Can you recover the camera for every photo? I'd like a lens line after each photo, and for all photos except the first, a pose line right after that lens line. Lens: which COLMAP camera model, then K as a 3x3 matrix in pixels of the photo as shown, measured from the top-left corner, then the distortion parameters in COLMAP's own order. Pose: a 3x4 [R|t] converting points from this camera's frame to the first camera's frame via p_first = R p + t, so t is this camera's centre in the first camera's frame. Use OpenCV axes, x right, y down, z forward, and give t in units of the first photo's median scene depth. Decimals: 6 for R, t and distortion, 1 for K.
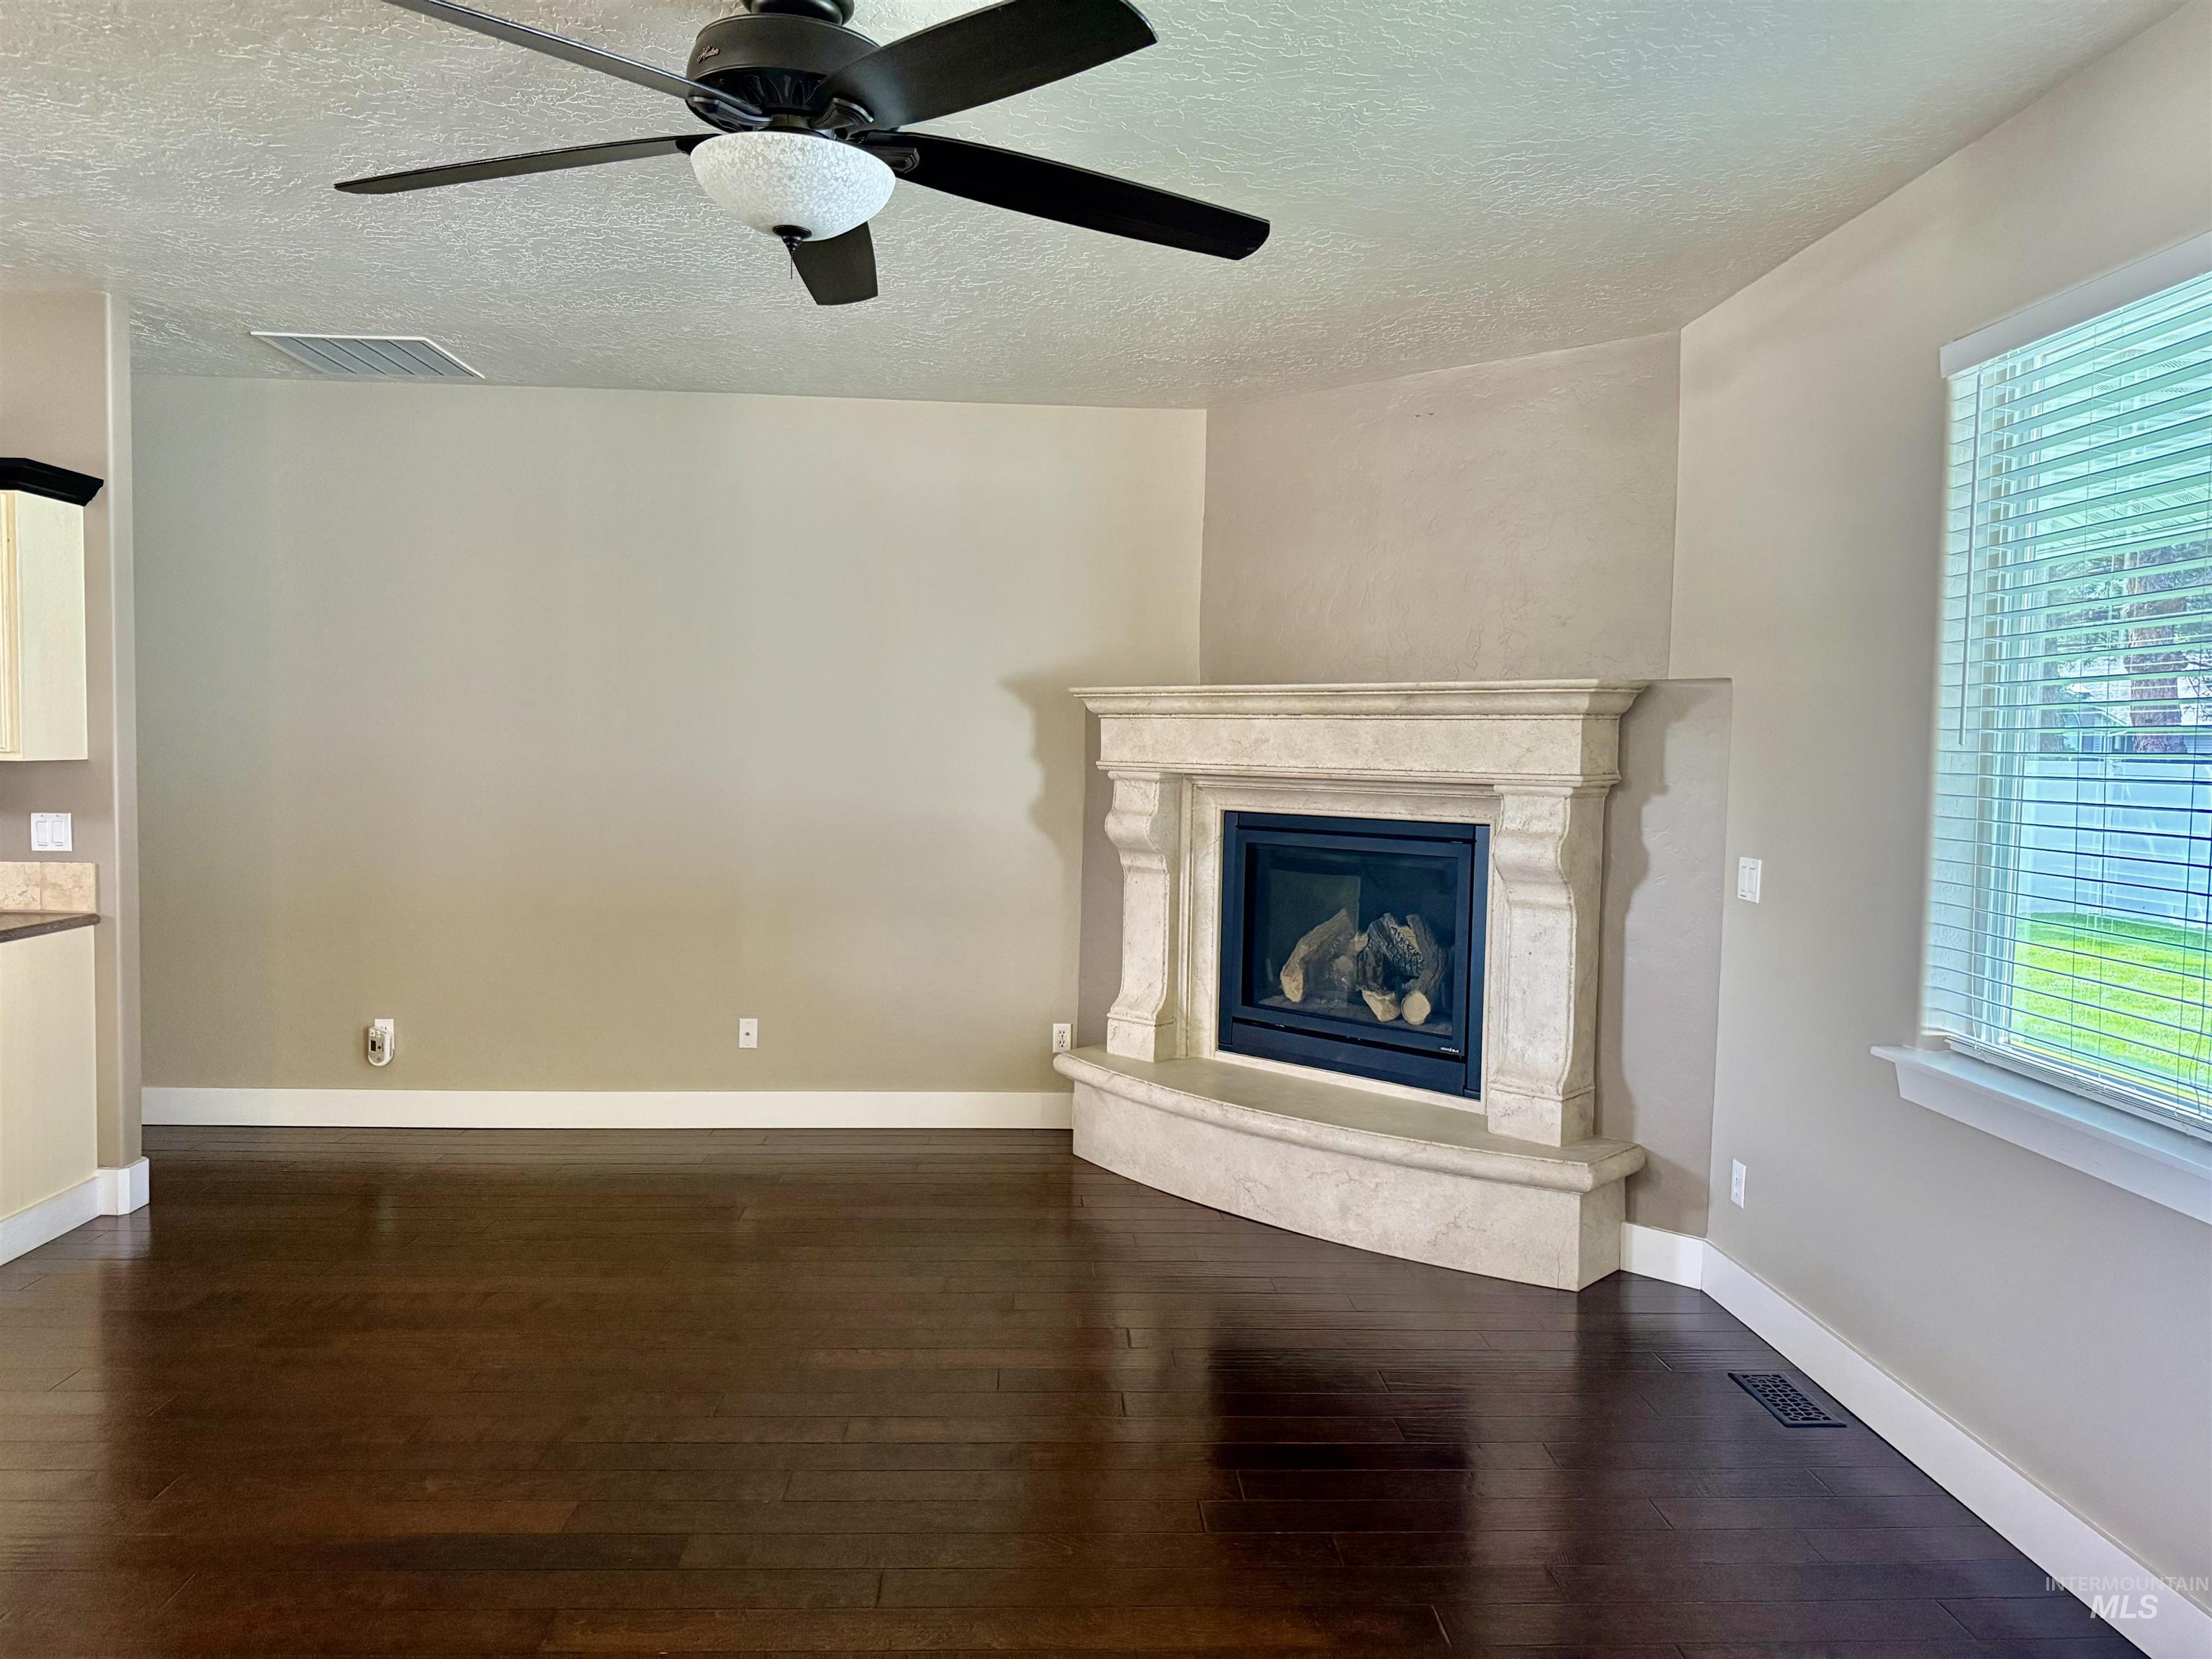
lens RADIAL K [[1569.3, 0, 1092.5], [0, 1569.3, 829.9], [0, 0, 1]] dist [0.132130, -0.223297]
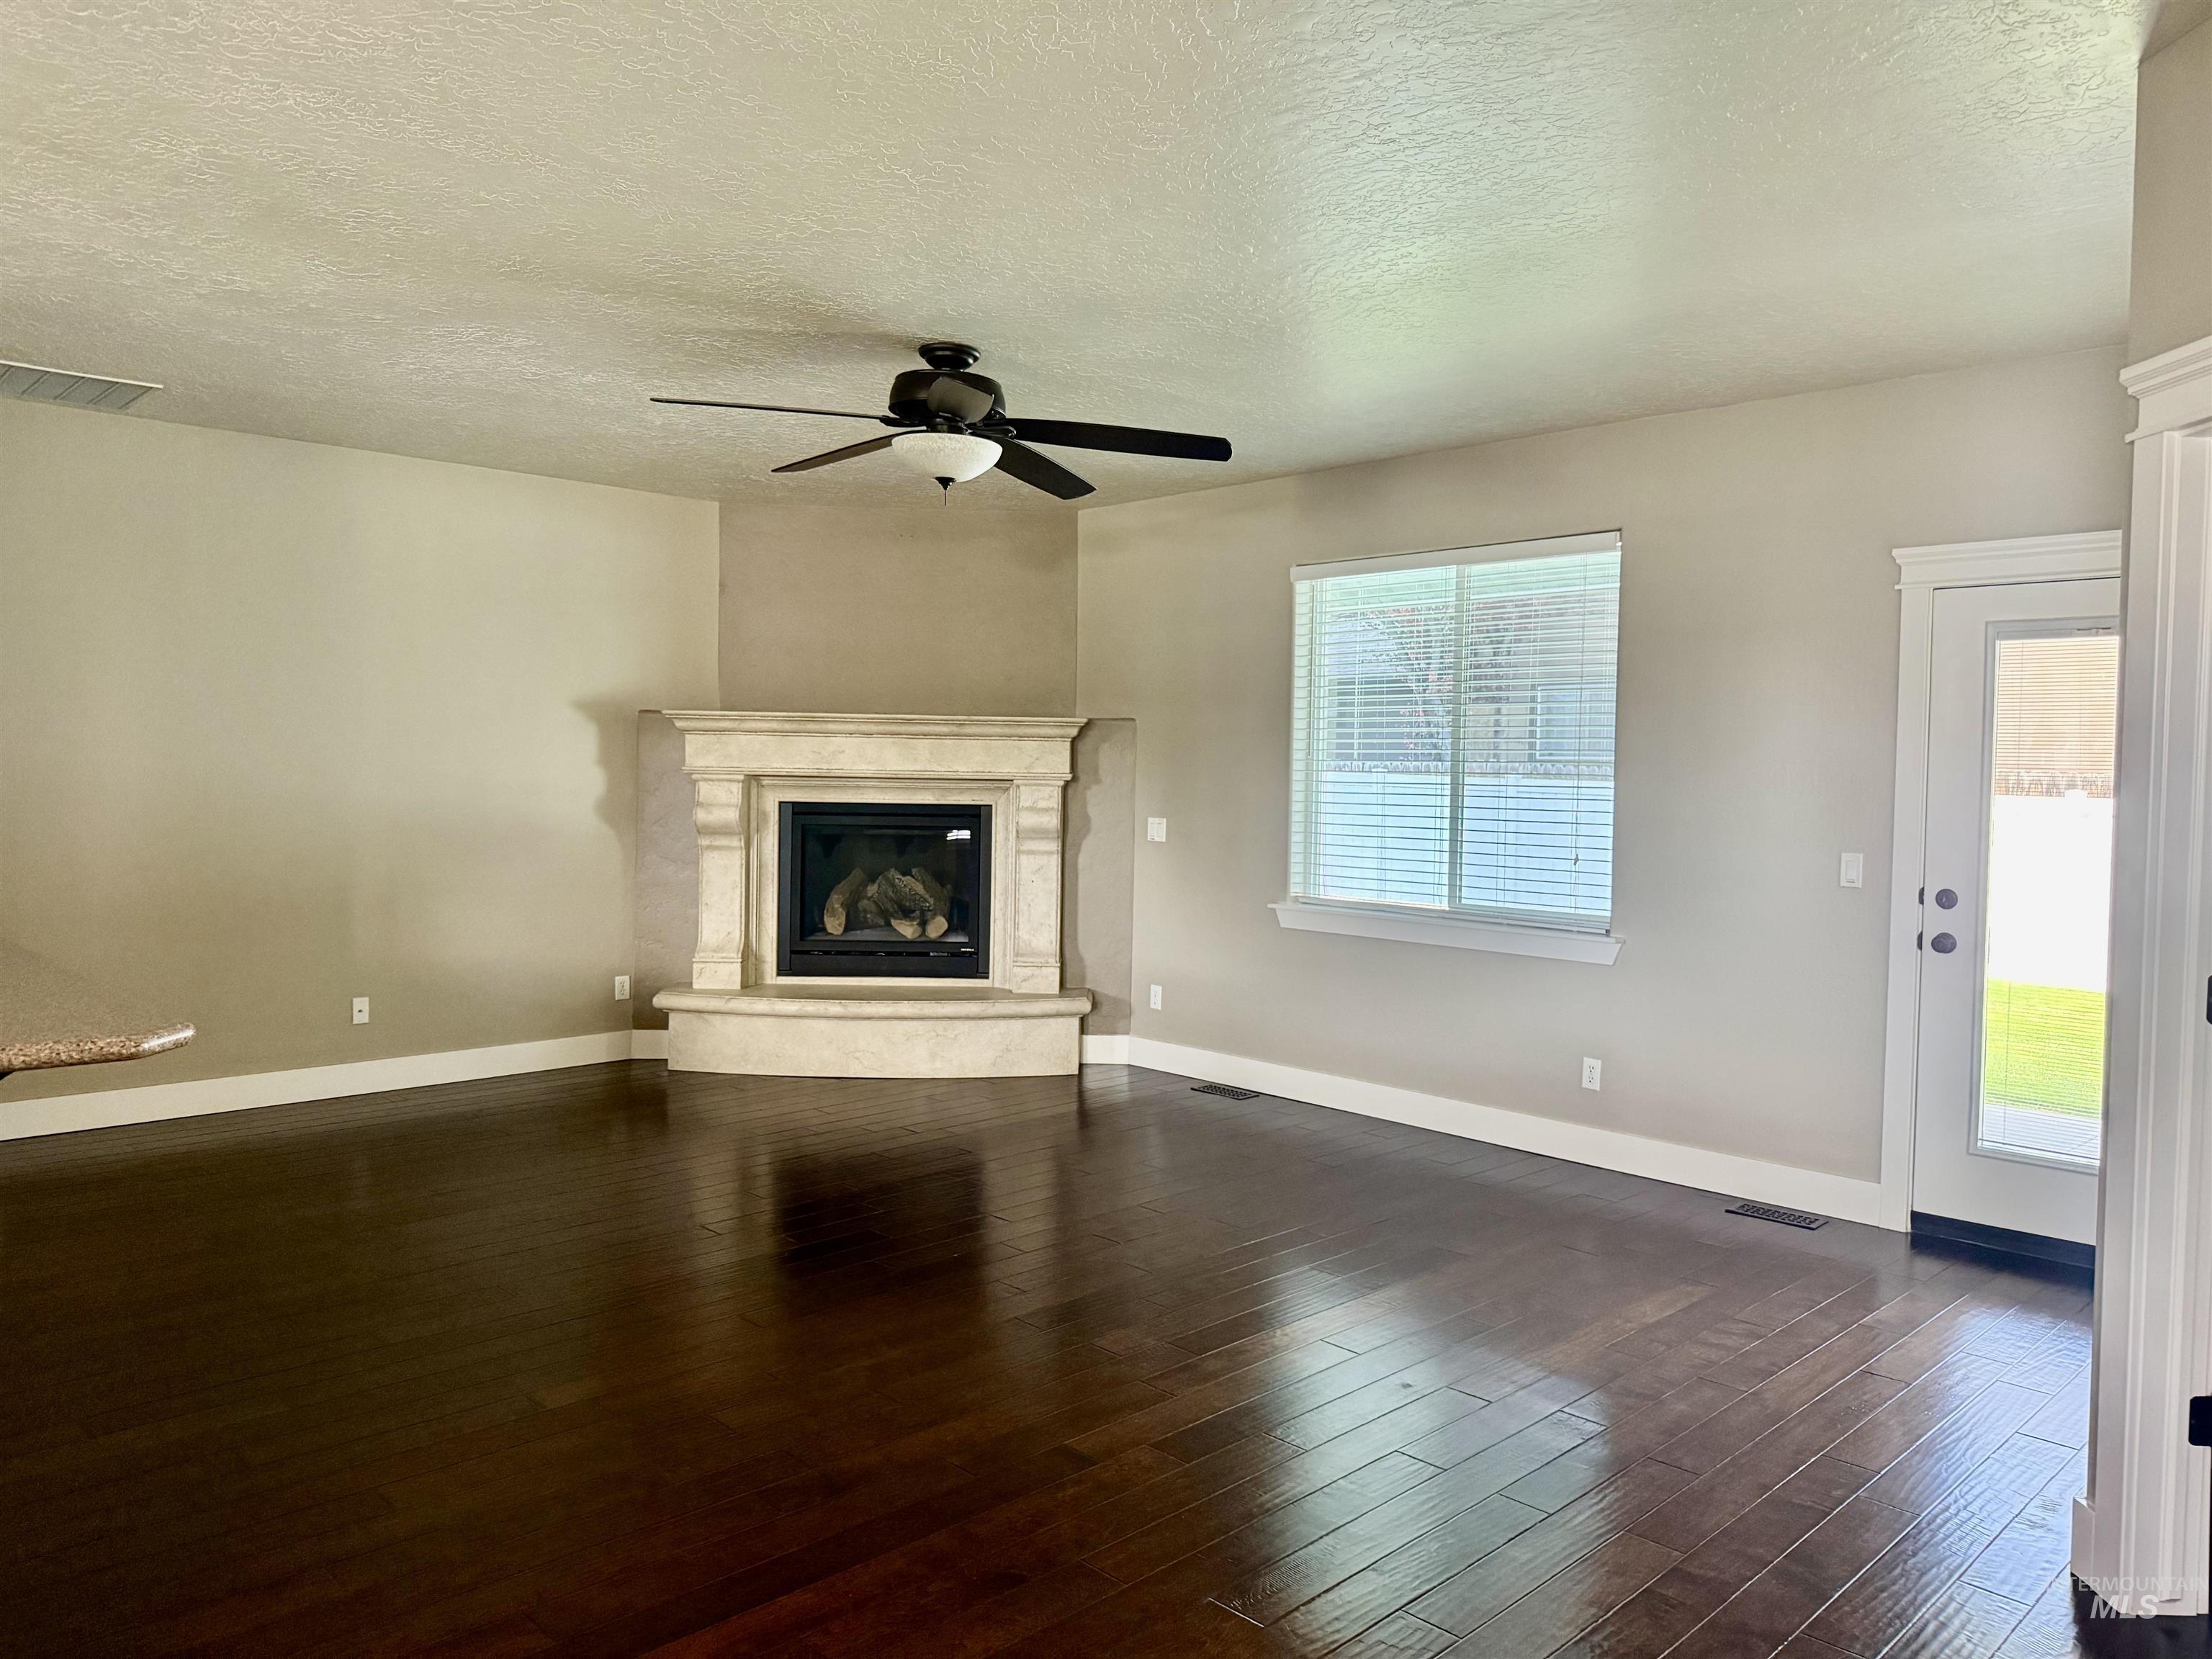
lens RADIAL K [[1569.3, 0, 1092.5], [0, 1569.3, 829.9], [0, 0, 1]] dist [0.132130, -0.223297]
pose [[0.738455, -0.032529, 0.673518, -0.687626], [0.035498, 0.999326, 0.009343, 0.009537], [-0.673368, 0.017009, 0.739112, -0.224144]]
